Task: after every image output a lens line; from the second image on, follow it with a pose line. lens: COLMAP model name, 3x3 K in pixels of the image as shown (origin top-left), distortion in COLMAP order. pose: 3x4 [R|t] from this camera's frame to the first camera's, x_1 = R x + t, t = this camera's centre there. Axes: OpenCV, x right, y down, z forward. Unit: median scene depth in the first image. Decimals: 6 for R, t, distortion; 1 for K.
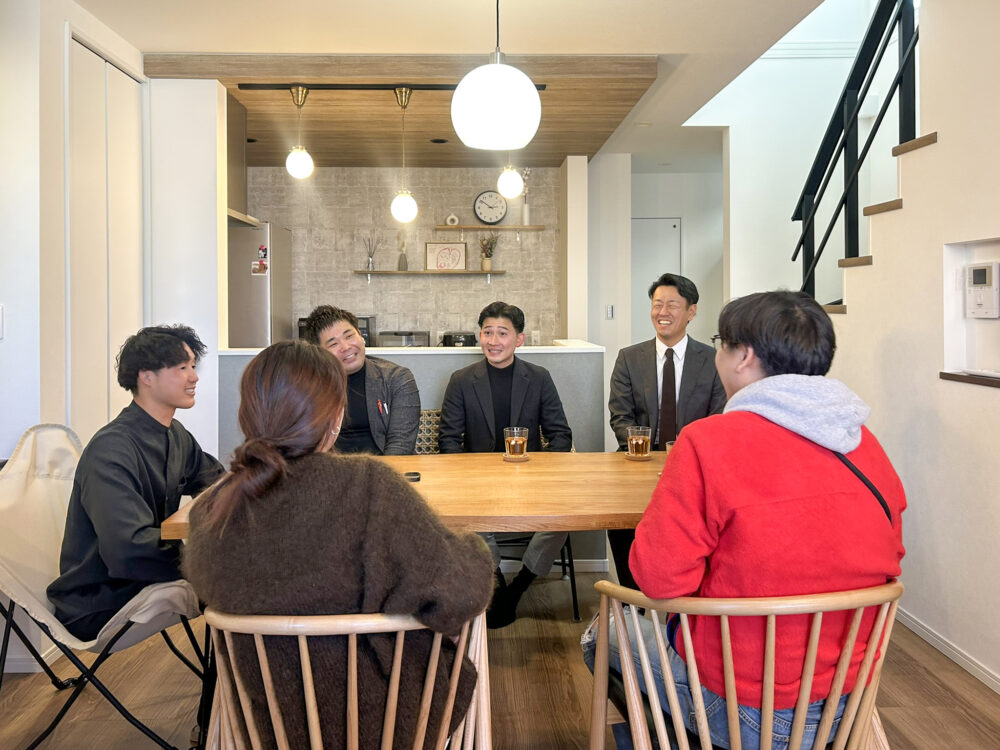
lens RADIAL K [[768.7, 0, 486.7], [0, 768.7, 311.0], [0, 0, 1]] dist [-0.001738, -0.010213]
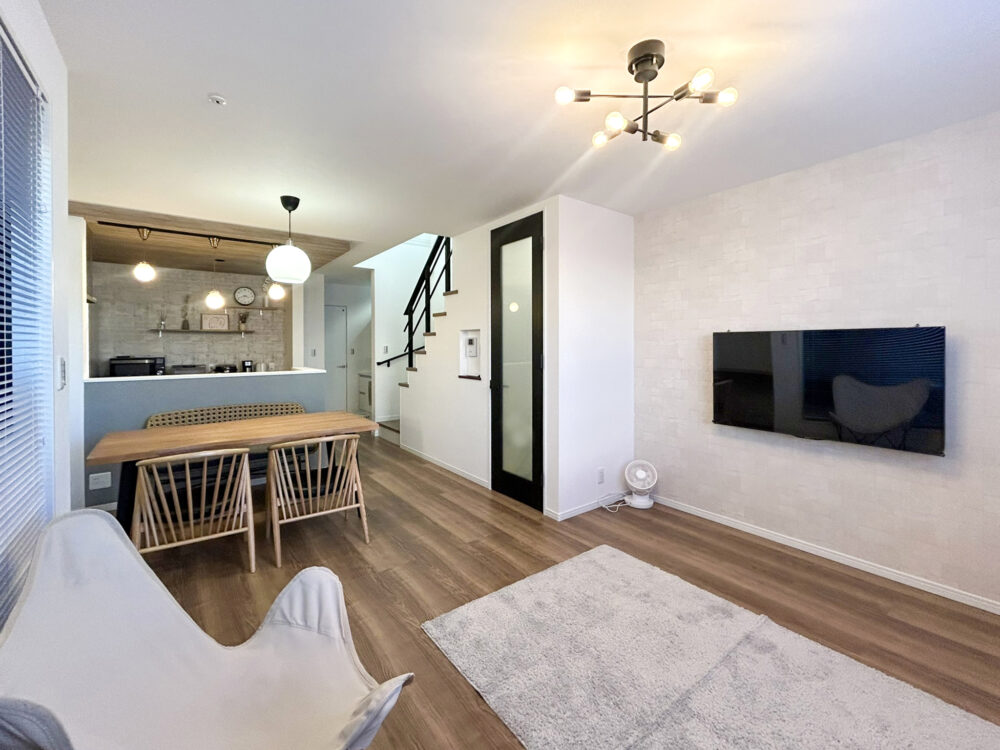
lens RADIAL K [[420.8, 0, 495.5], [0, 420.8, 350.9], [0, 0, 1]] dist [-0.009913, 0.000048]
pose [[0.806263, -0.007085, 0.591515, -0.118240], [0.002295, 0.999958, 0.008850, -0.013009], [-0.591553, -0.005778, 0.806245, -0.180706]]
